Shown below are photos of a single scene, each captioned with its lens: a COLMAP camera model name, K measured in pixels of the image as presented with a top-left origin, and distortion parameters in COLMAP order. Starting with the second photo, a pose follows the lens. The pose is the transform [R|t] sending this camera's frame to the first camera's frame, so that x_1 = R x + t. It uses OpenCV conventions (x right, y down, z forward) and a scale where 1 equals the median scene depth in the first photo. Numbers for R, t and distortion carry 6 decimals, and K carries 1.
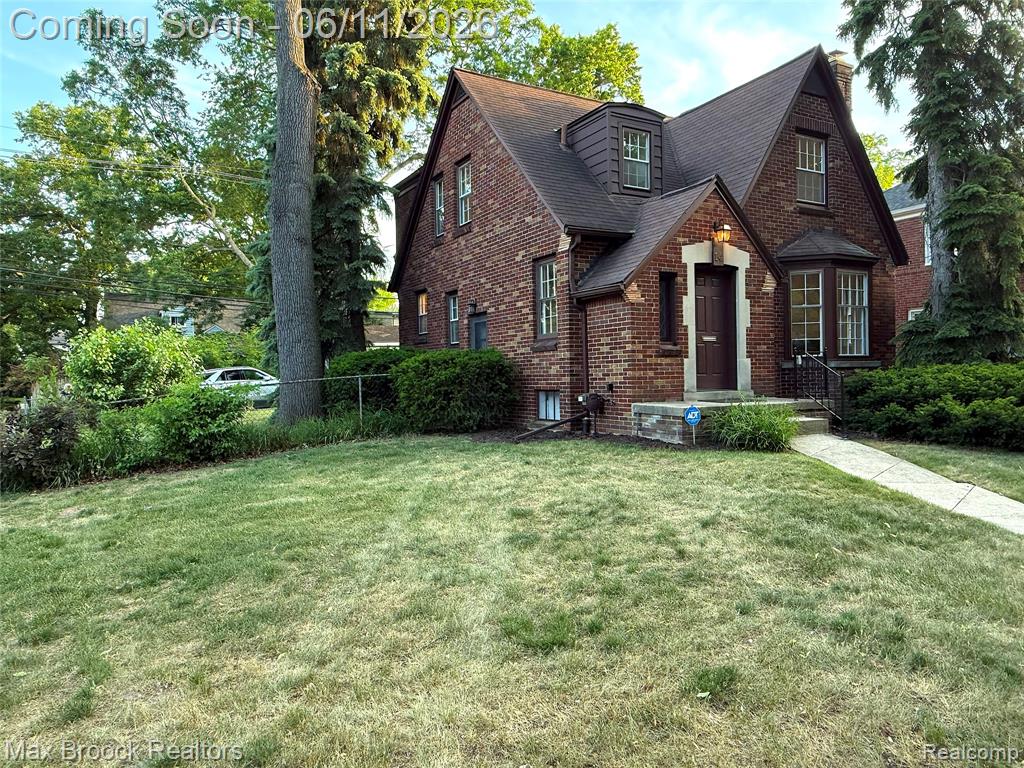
lens RADIAL K [[712.1, 0, 512.0], [0, 712.1, 384.0], [0, 0, 1]] dist [0.000123, 0.000074]
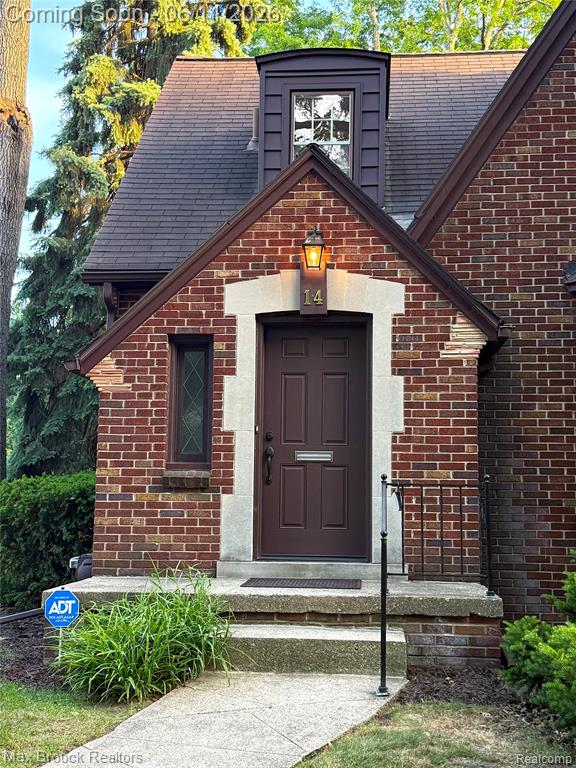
lens RADIAL K [[984.6, 0, 288.0], [0, 984.6, 384.0], [0, 0, 1]] dist [0.115610, 0.001398]
pose [[0.824530, -0.047766, -0.563799, 0.687908], [-0.031986, 0.990902, -0.130728, -0.022803], [0.564914, 0.125823, 0.815500, 0.422310]]
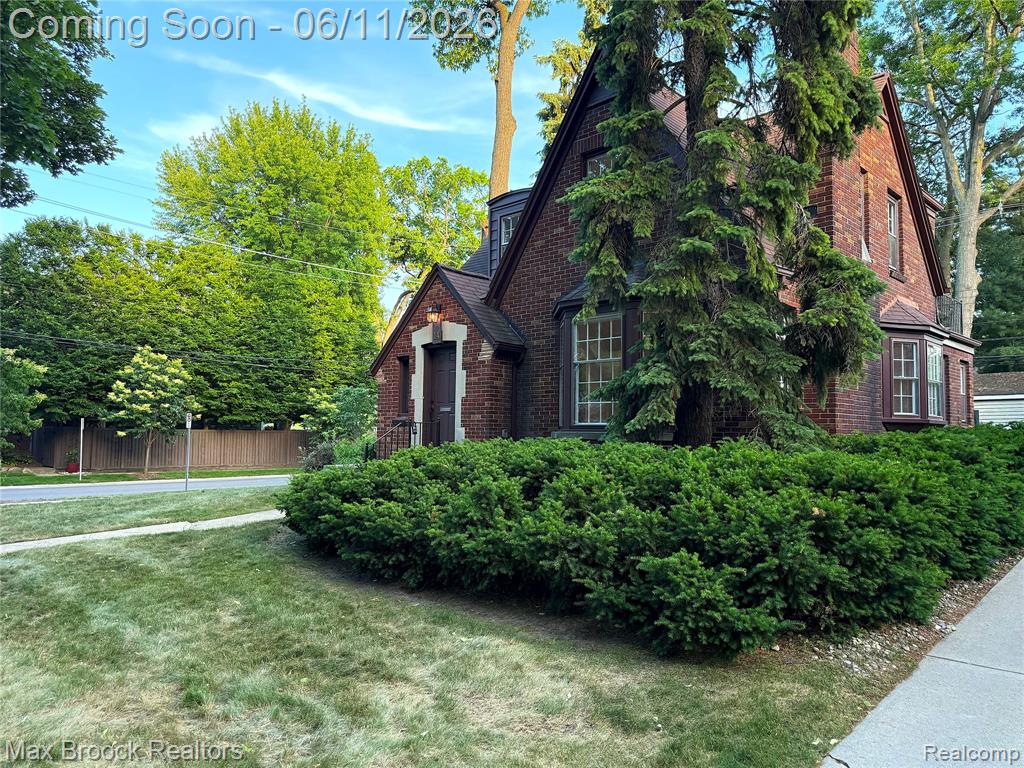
lens RADIAL K [[724.0, 0, 512.0], [0, 724.0, 384.0], [0, 0, 1]] dist [0.156661, -0.210692]
pose [[0.277880, -0.045385, -0.959543, 1.430131], [-0.023505, 0.998263, -0.054023, -0.046171], [0.960328, 0.037566, 0.276330, 0.818596]]
